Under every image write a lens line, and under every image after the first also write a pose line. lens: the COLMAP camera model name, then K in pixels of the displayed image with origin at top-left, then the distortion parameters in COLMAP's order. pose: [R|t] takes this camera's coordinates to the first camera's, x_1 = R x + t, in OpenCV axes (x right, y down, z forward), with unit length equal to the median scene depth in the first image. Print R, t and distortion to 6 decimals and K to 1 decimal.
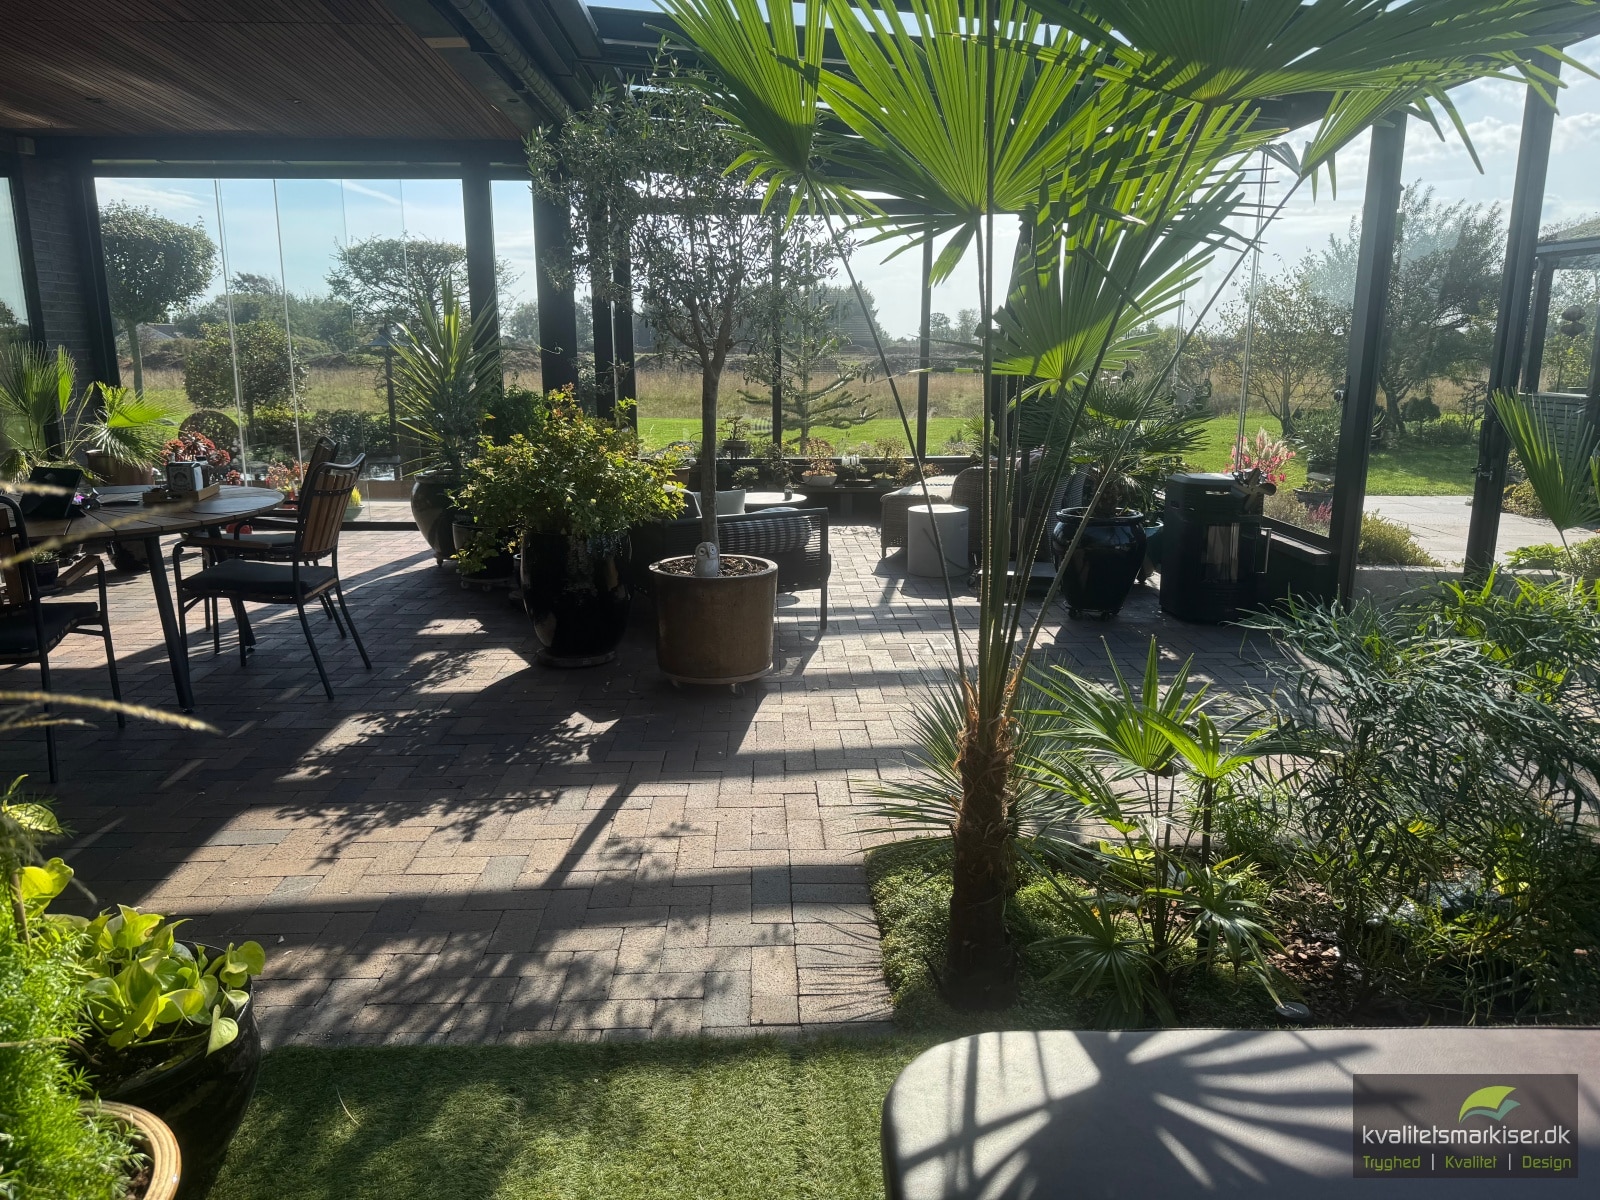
lens RADIAL K [[1104.7, 0, 800.0], [0, 1104.7, 600.0], [0, 0, 1]] dist [0.102775, -0.144474]
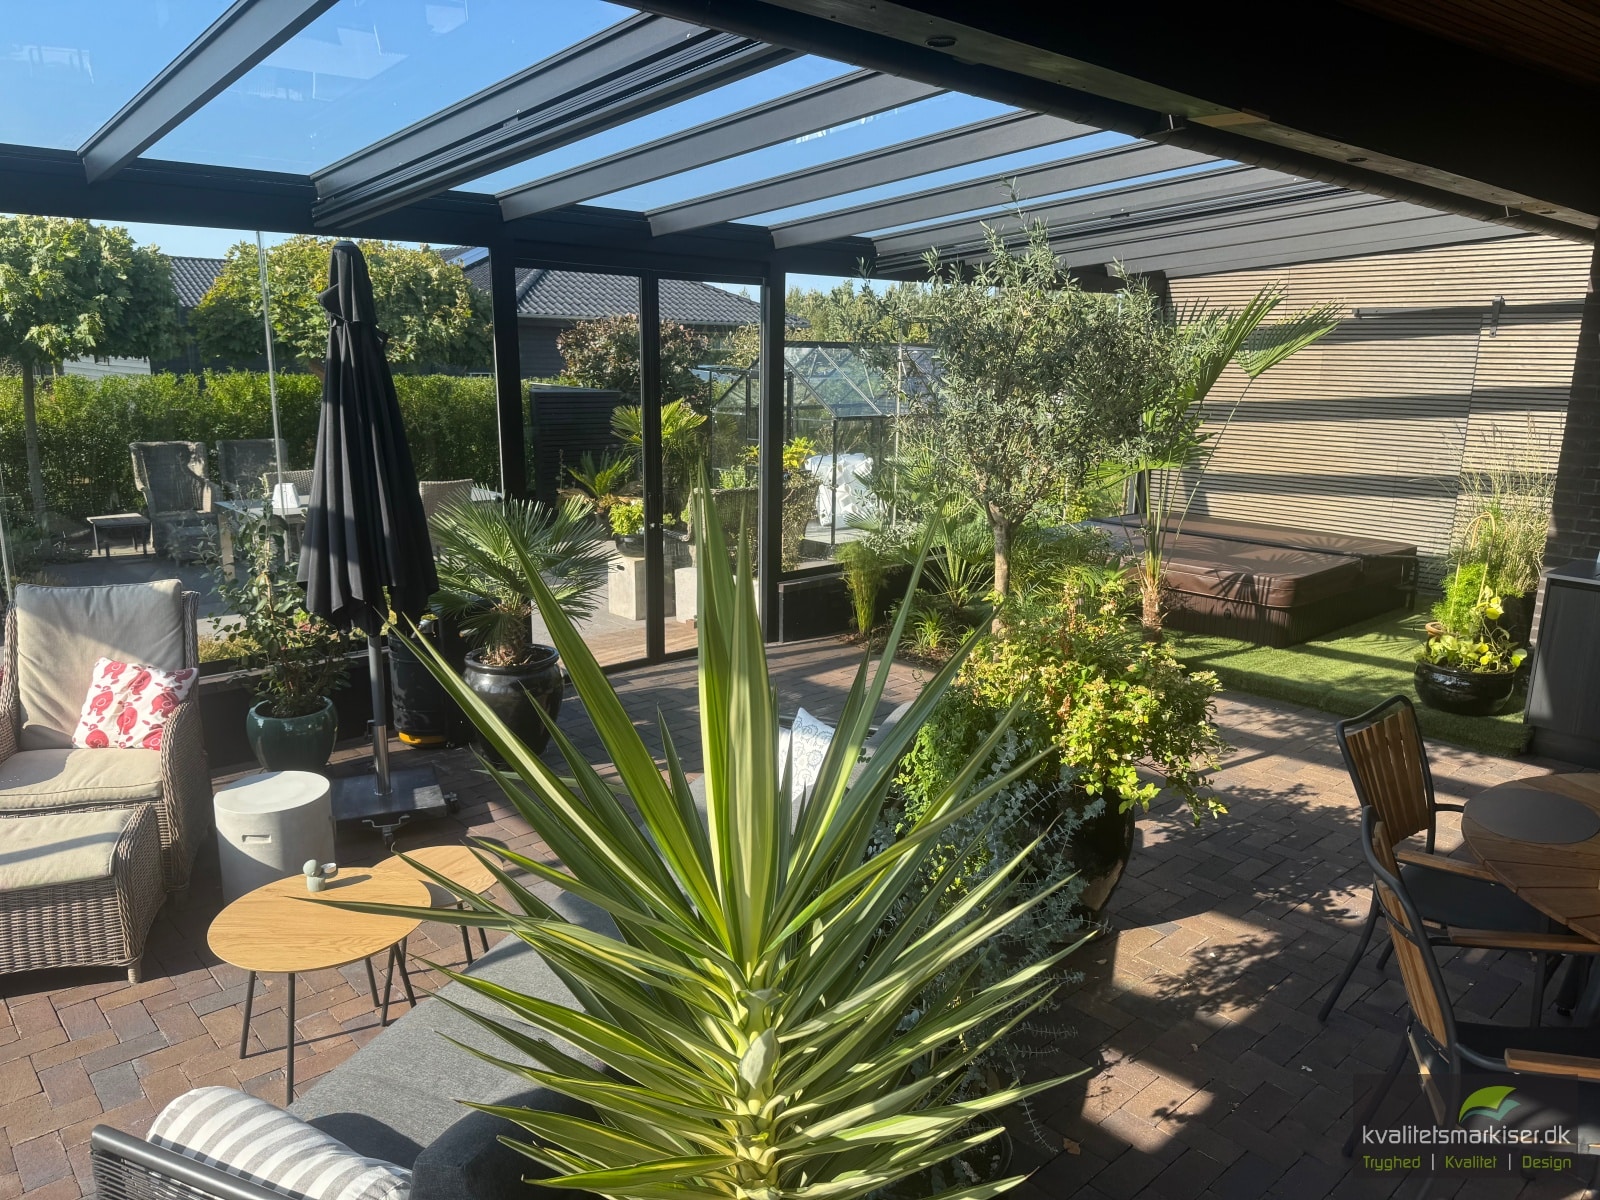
lens RADIAL K [[1104.7, 0, 800.0], [0, 1104.7, 600.0], [0, 0, 1]] dist [0.102775, -0.144474]
pose [[-0.643360, -0.179952, 0.744113, -0.704786], [0.149295, 0.923828, 0.352494, -0.516223], [-0.750865, 0.337873, -0.567488, 1.681576]]
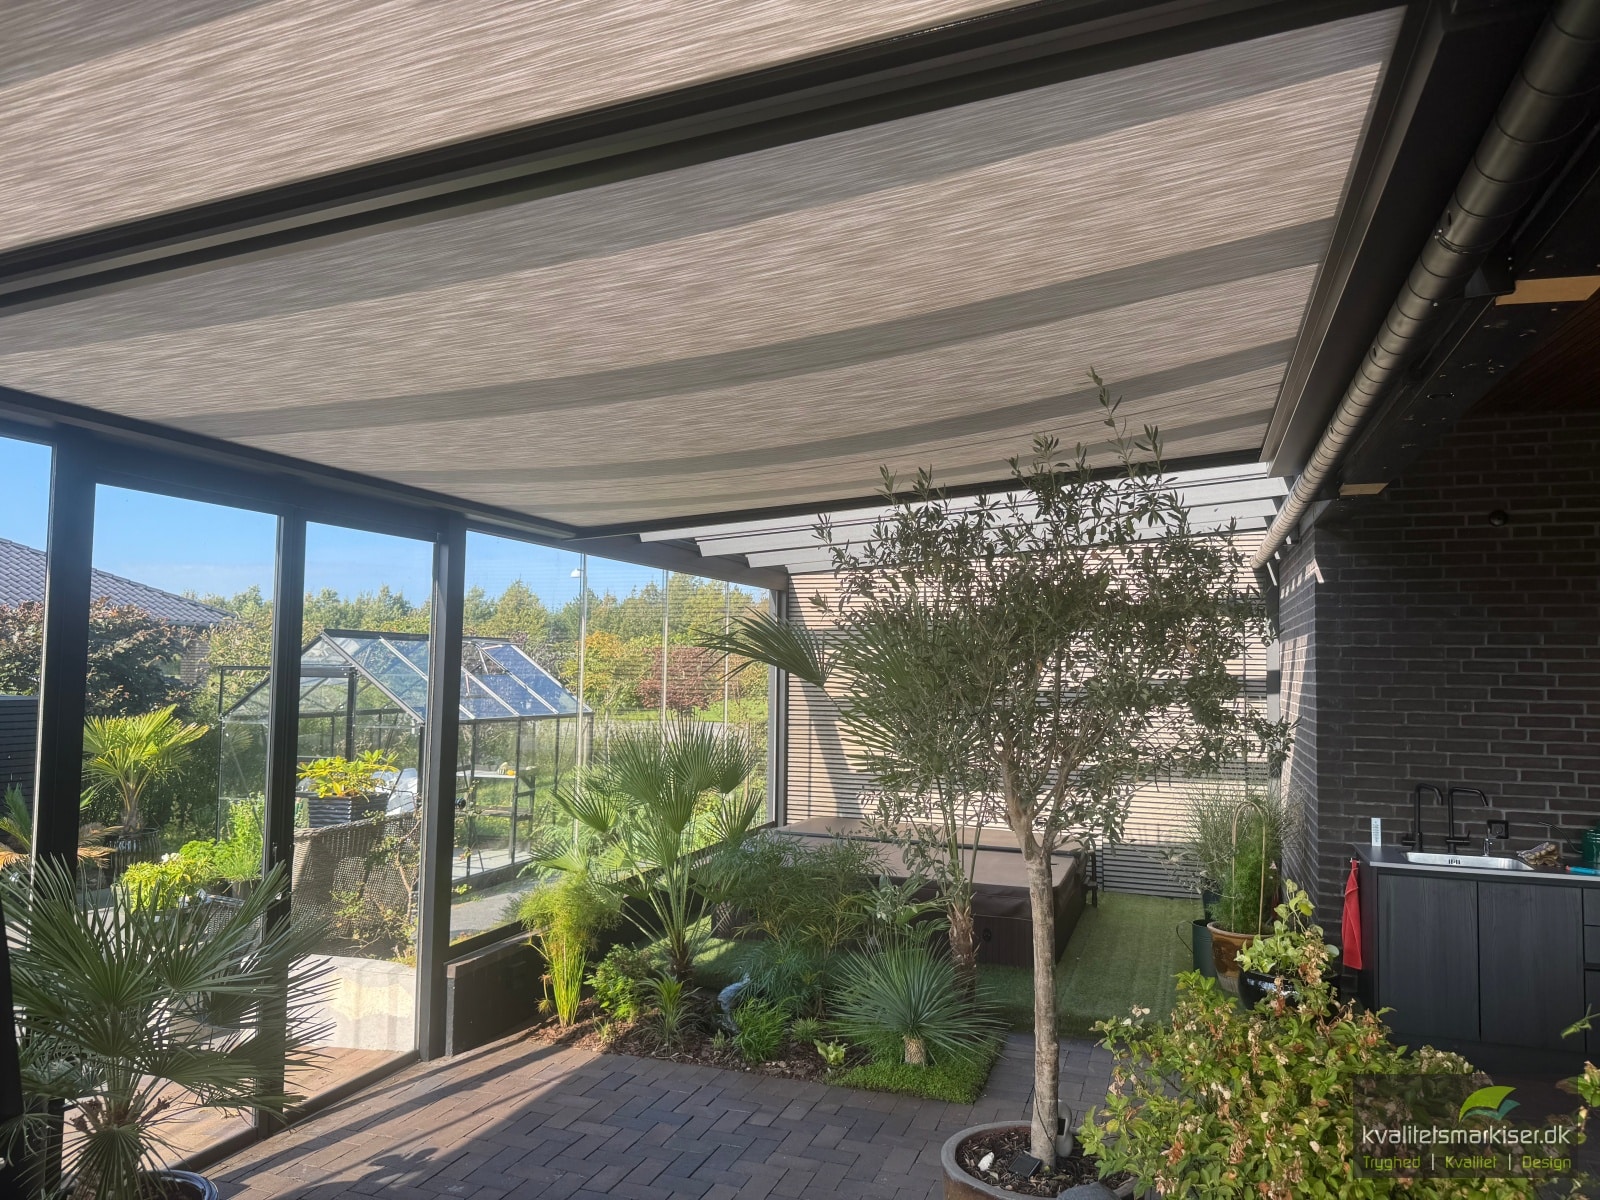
lens RADIAL K [[1104.7, 0, 800.0], [0, 1104.7, 600.0], [0, 0, 1]] dist [0.102775, -0.144474]
pose [[-0.931292, 0.004900, 0.364241, -0.185882], [0.061049, 0.987867, 0.142801, -0.462862], [-0.359122, 0.155226, -0.920291, 1.613205]]
